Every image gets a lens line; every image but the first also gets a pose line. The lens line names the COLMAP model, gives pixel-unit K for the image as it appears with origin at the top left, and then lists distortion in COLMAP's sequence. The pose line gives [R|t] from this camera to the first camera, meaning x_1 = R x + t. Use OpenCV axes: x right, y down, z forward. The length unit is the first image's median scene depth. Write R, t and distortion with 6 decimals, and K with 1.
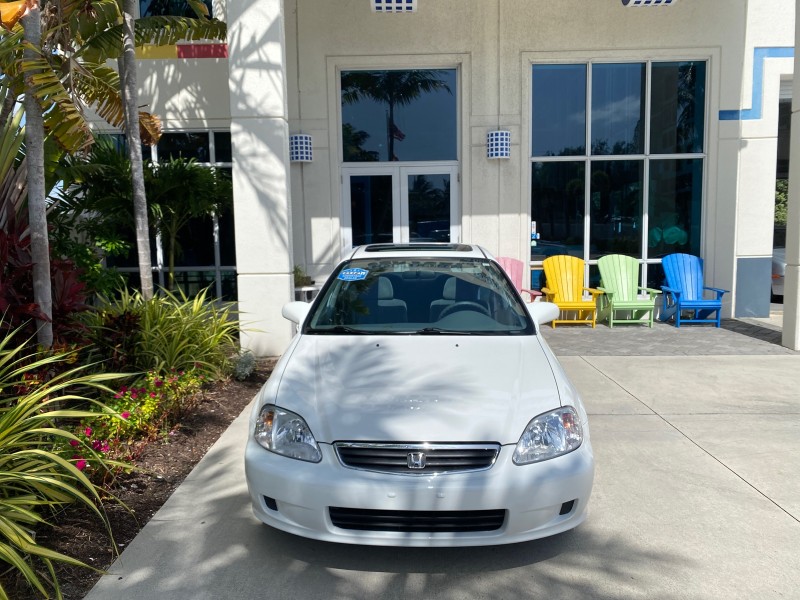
lens RADIAL K [[611.2, 0, 400.1], [0, 611.2, 301.7], [0, 0, 1]] dist [0.015521, -0.005707]
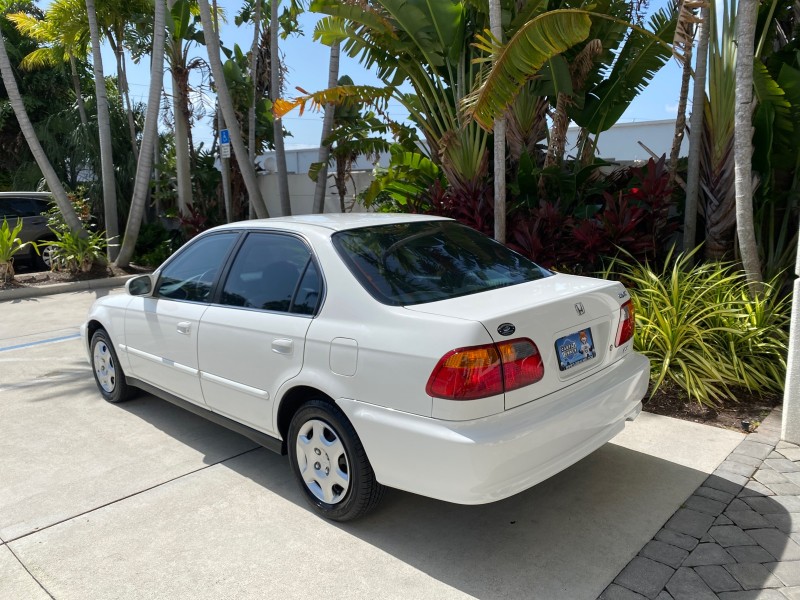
lens RADIAL K [[617.1, 0, 399.1], [0, 617.1, 295.3], [0, 0, 1]] dist [0.004507, -0.006705]
pose [[-0.674022, 0.148589, -0.723613, 0.287320], [-0.056289, 0.966383, 0.250871, -0.103151], [0.736563, 0.209824, -0.643000, 0.825482]]
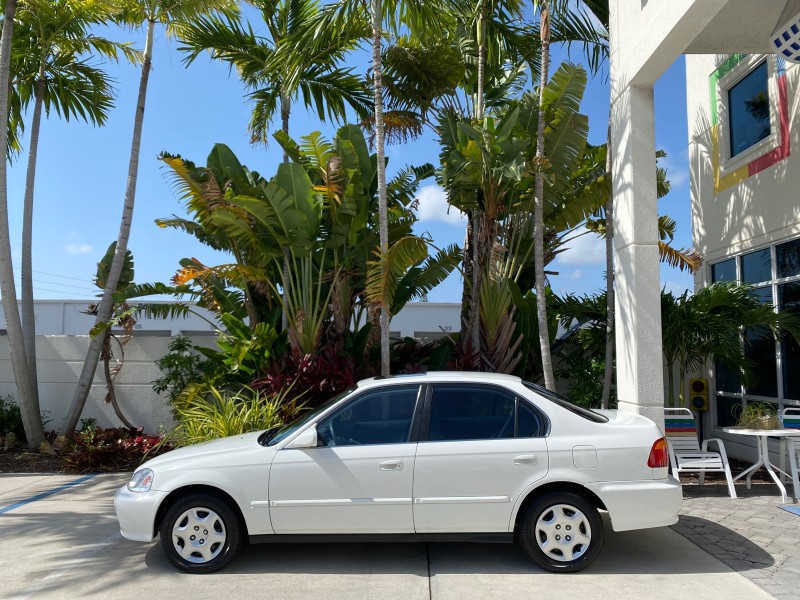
lens RADIAL K [[611.2, 0, 400.1], [0, 611.2, 301.7], [0, 0, 1]] dist [0.015521, -0.005707]
pose [[-0.001785, -0.073664, -0.997281, 0.578454], [-0.113098, 0.990899, -0.072991, -0.070551], [0.993582, 0.112660, -0.010100, 0.482744]]
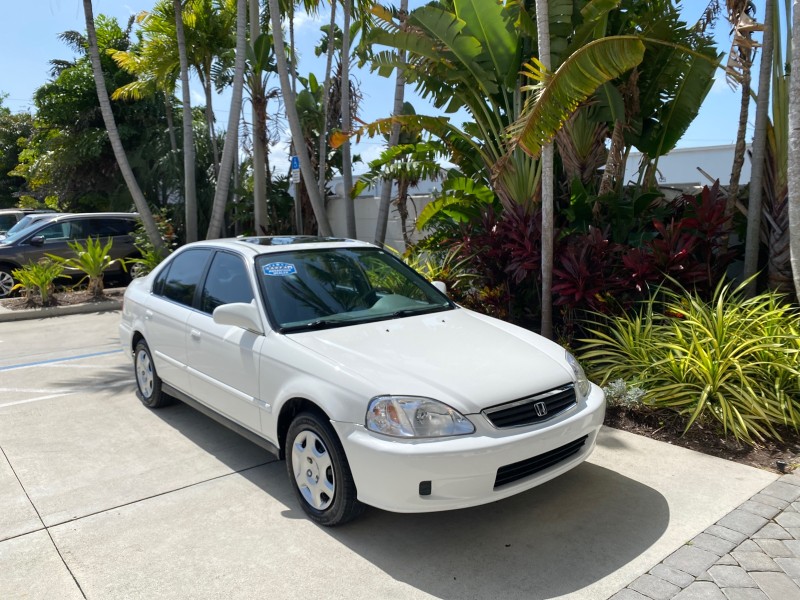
lens RADIAL K [[618.7, 0, 397.2], [0, 618.7, 299.3], [0, 0, 1]] dist [0.000637, -0.003649]
pose [[-0.767836, 0.107250, -0.631605, 0.269929], [-0.052331, 0.972093, 0.228685, -0.108437], [0.638506, 0.208645, -0.740795, 0.861367]]
